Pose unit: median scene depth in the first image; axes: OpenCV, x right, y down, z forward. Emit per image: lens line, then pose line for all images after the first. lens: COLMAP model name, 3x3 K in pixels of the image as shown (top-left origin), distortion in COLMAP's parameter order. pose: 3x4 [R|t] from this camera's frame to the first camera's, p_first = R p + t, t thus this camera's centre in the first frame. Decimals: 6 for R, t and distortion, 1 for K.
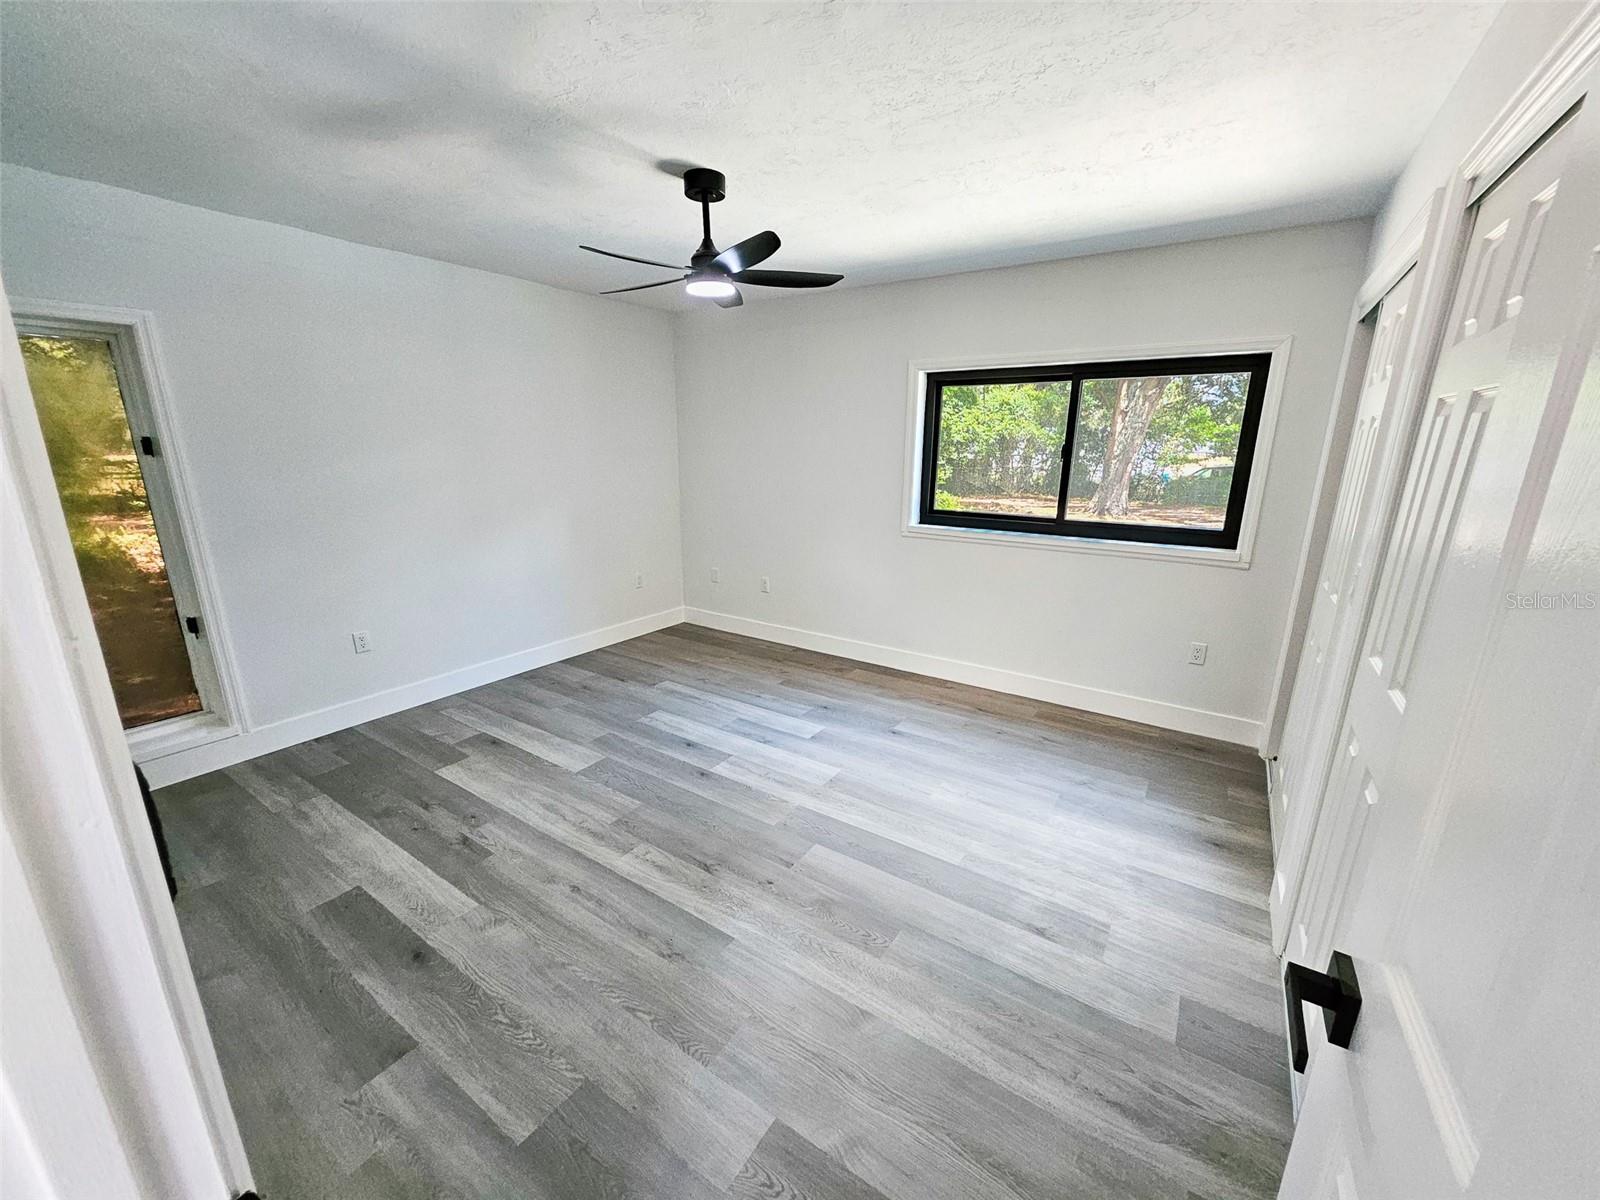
lens RADIAL K [[629.1, 0, 804.2], [0, 629.1, 604.3], [0, 0, 1]] dist [0.010297, -0.000006]
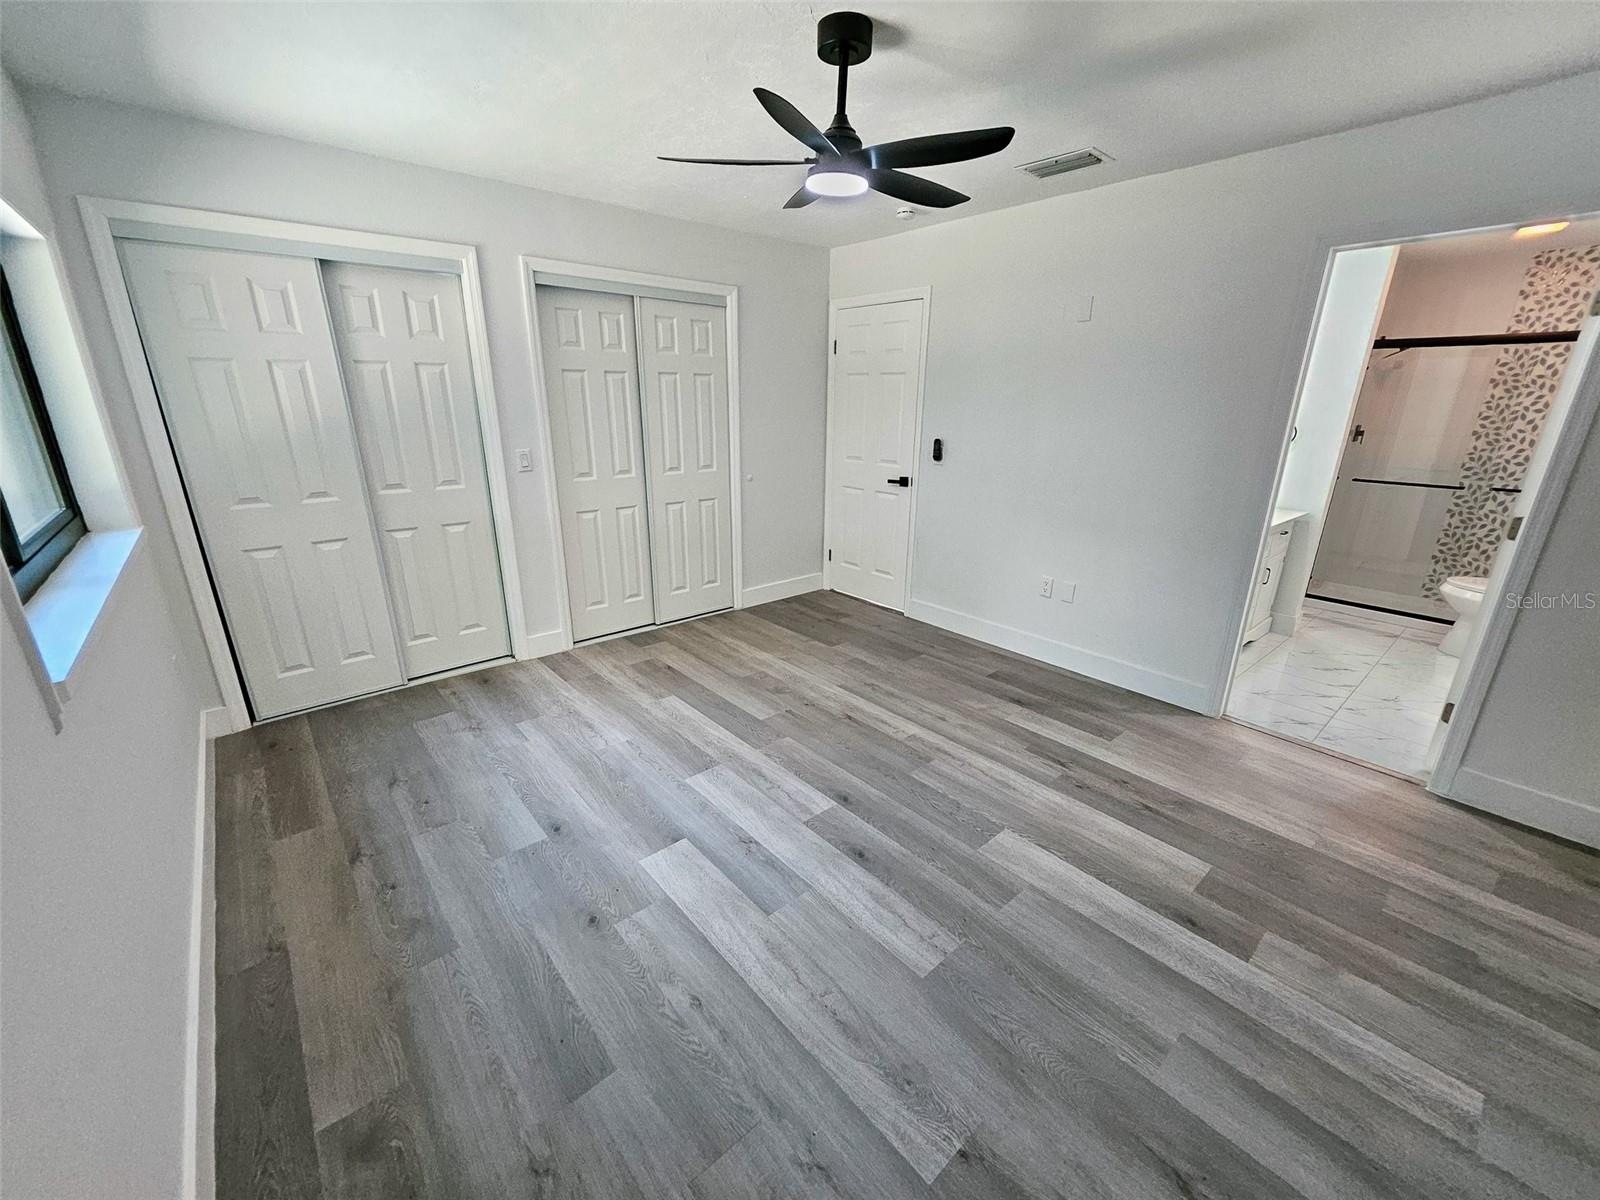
lens RADIAL K [[629.1, 0, 804.2], [0, 629.1, 604.3], [0, 0, 1]] dist [0.010297, -0.000006]
pose [[-0.963982, -0.102086, 0.245597, -0.294608], [0.046871, 0.843750, 0.534687, -0.403696], [-0.261807, 0.526939, -0.808574, 1.593550]]
